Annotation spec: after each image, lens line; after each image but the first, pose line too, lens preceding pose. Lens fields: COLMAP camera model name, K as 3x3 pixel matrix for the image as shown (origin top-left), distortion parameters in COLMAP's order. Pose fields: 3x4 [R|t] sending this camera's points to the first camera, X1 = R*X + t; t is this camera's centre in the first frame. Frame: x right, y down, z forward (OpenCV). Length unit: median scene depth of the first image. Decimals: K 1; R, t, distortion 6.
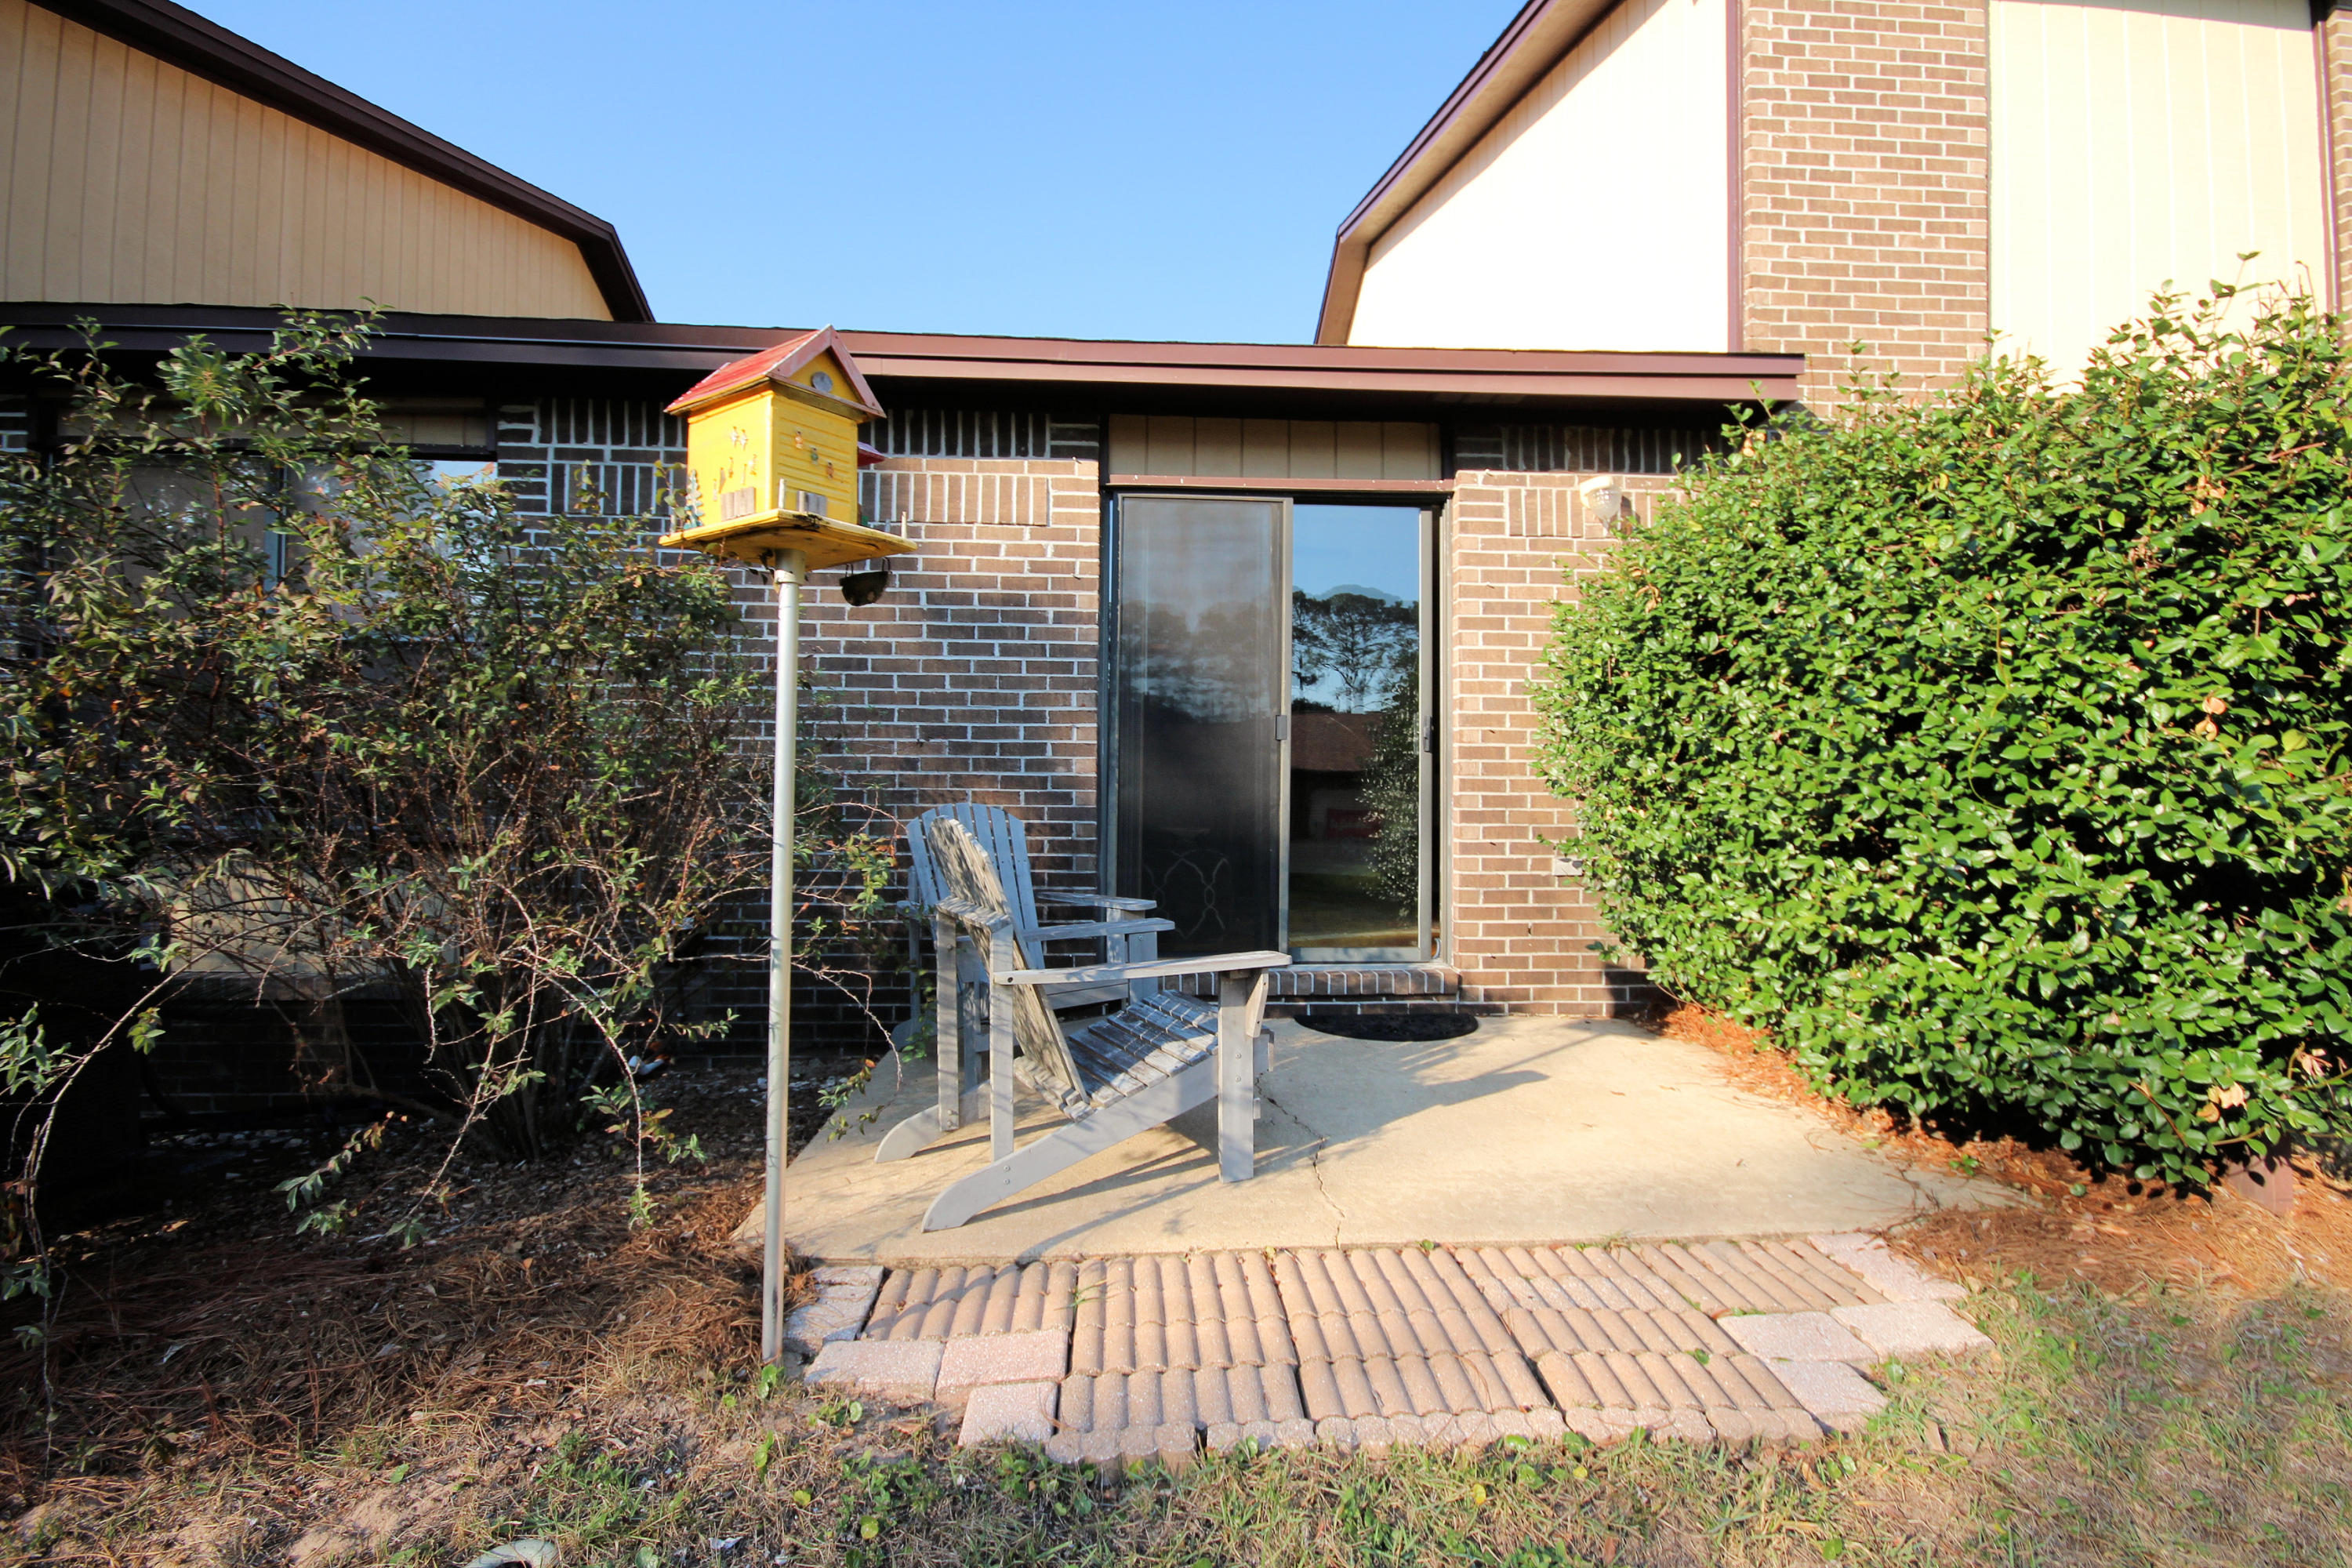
lens RADIAL K [[1105.0, 0, 1184.4], [0, 1105.0, 775.3], [0, 0, 1]] dist [0.002467, 0.000110]
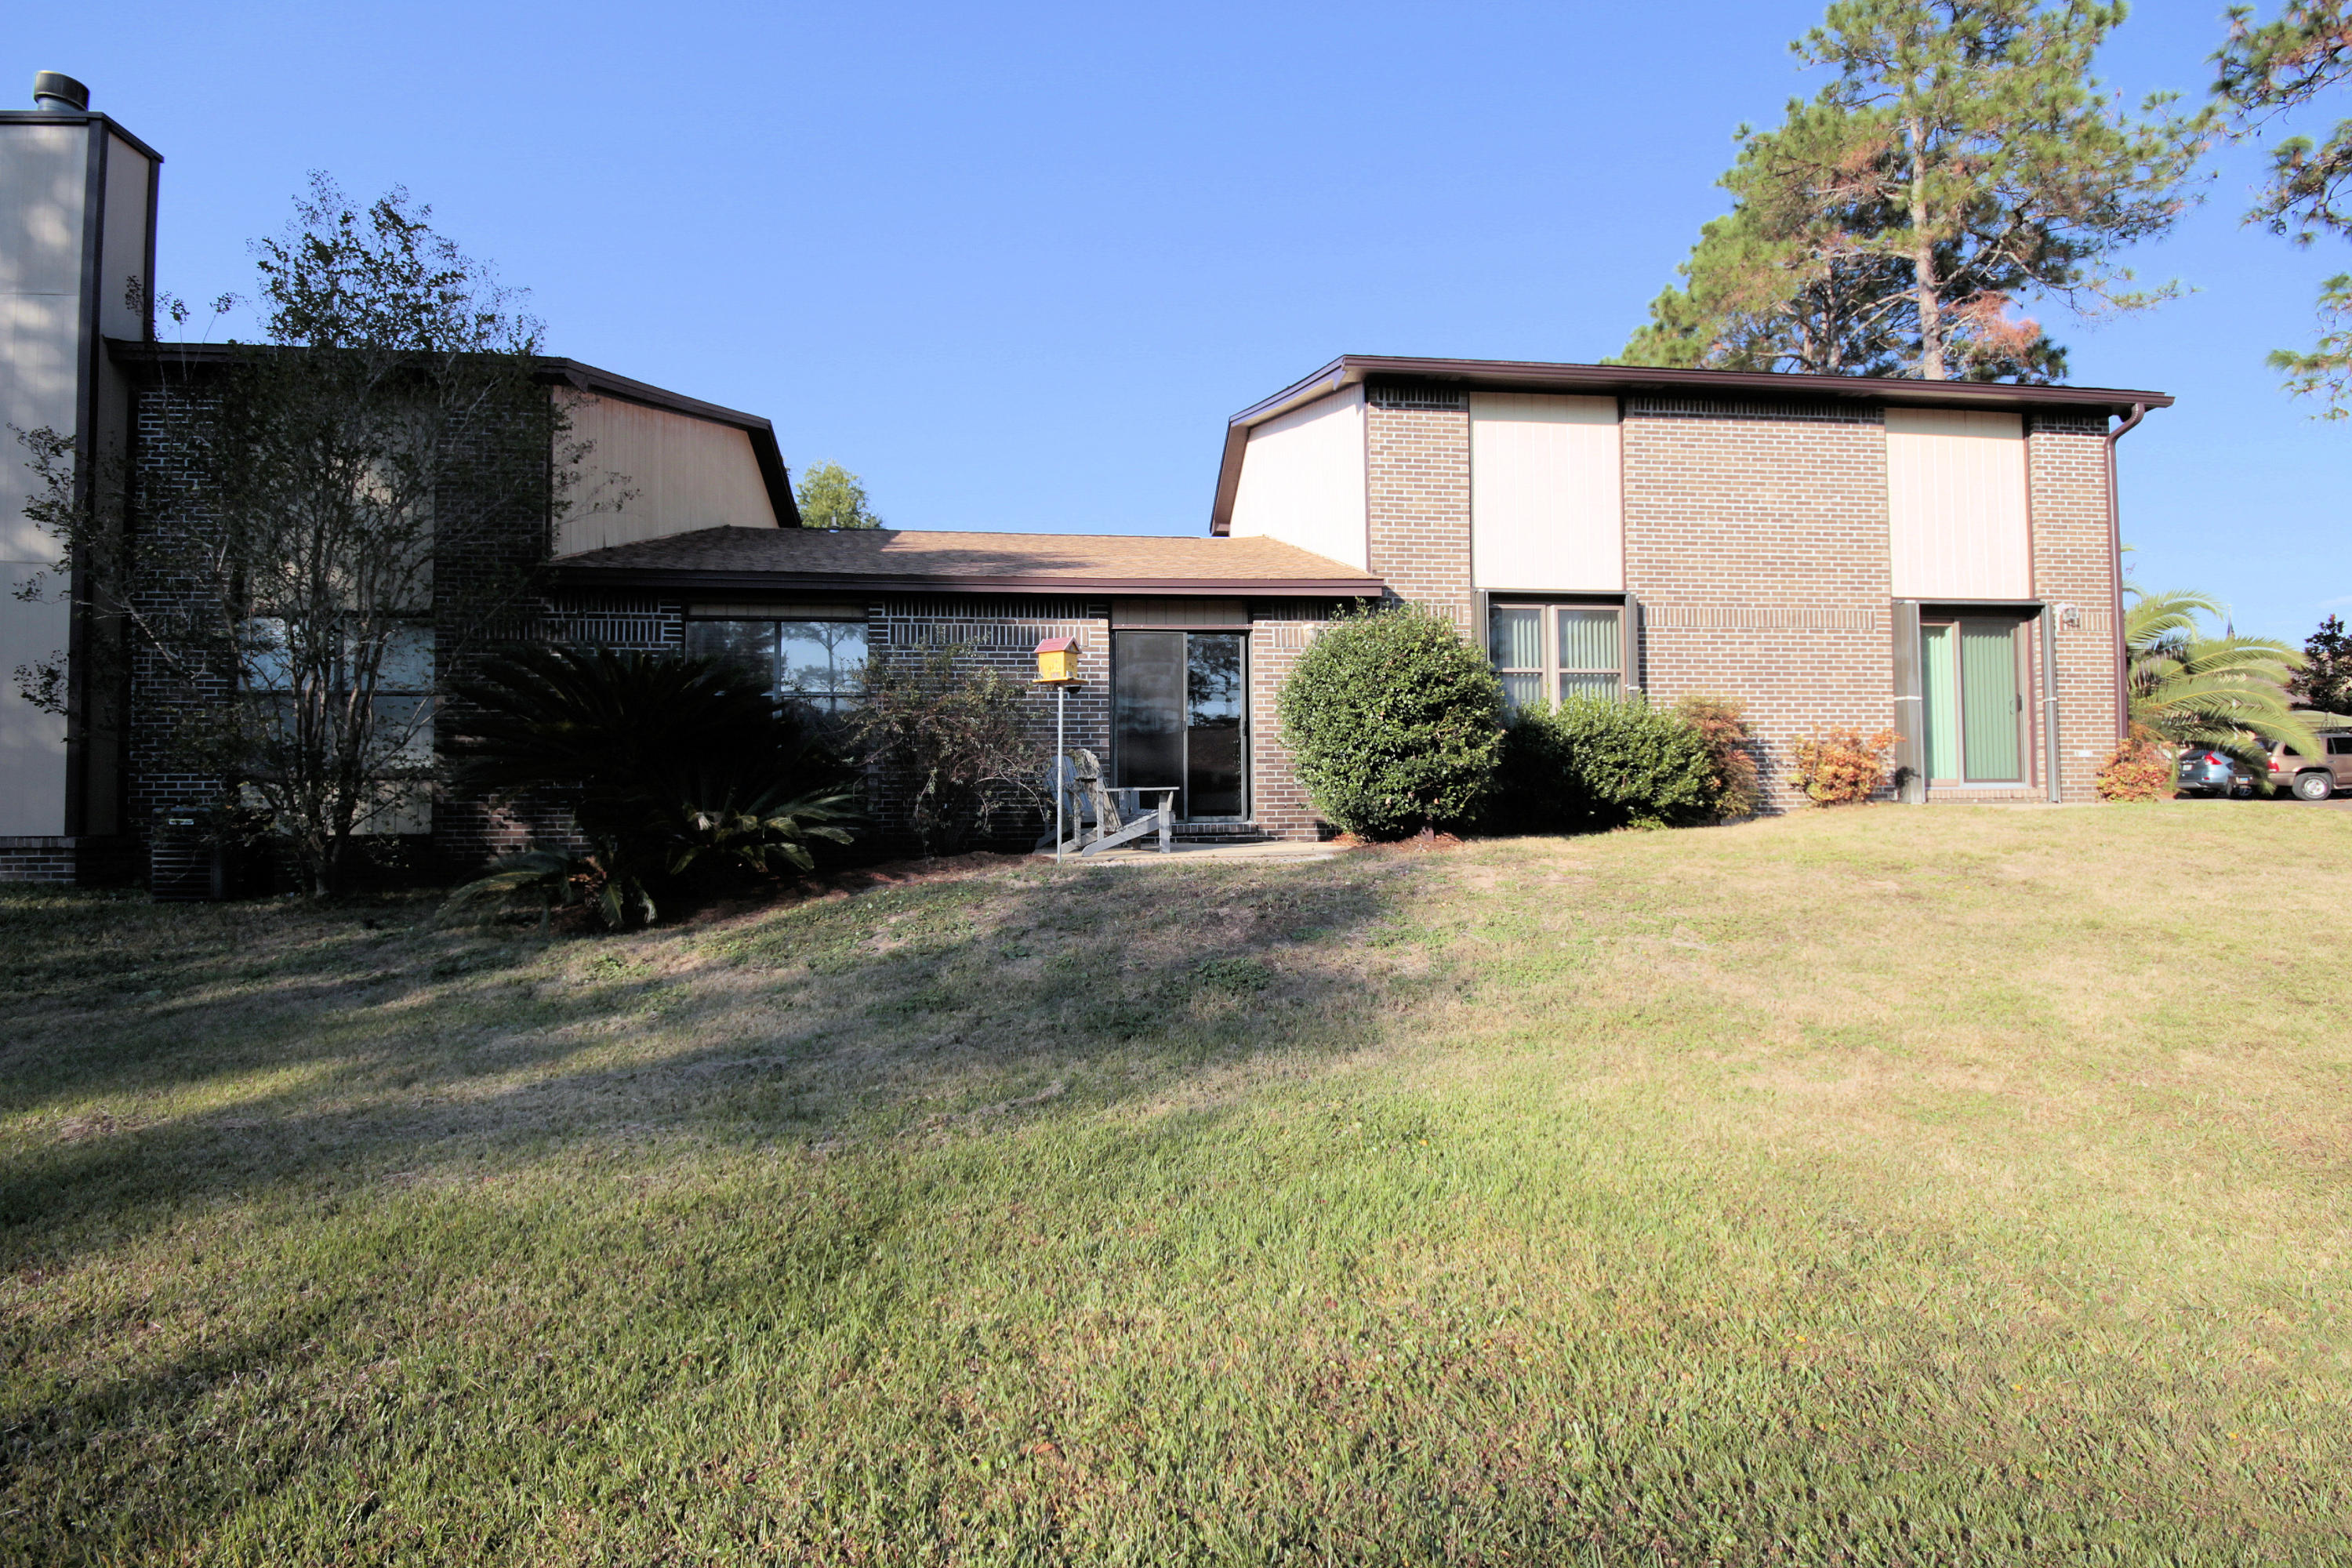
lens RADIAL K [[1105.0, 0, 1184.4], [0, 1105.0, 775.3], [0, 0, 1]] dist [0.002467, 0.000110]
pose [[0.998547, -0.017078, 0.051102, -0.038490], [0.018066, 0.999657, -0.018936, 0.112082], [-0.050761, 0.019832, 0.998514, -1.445382]]
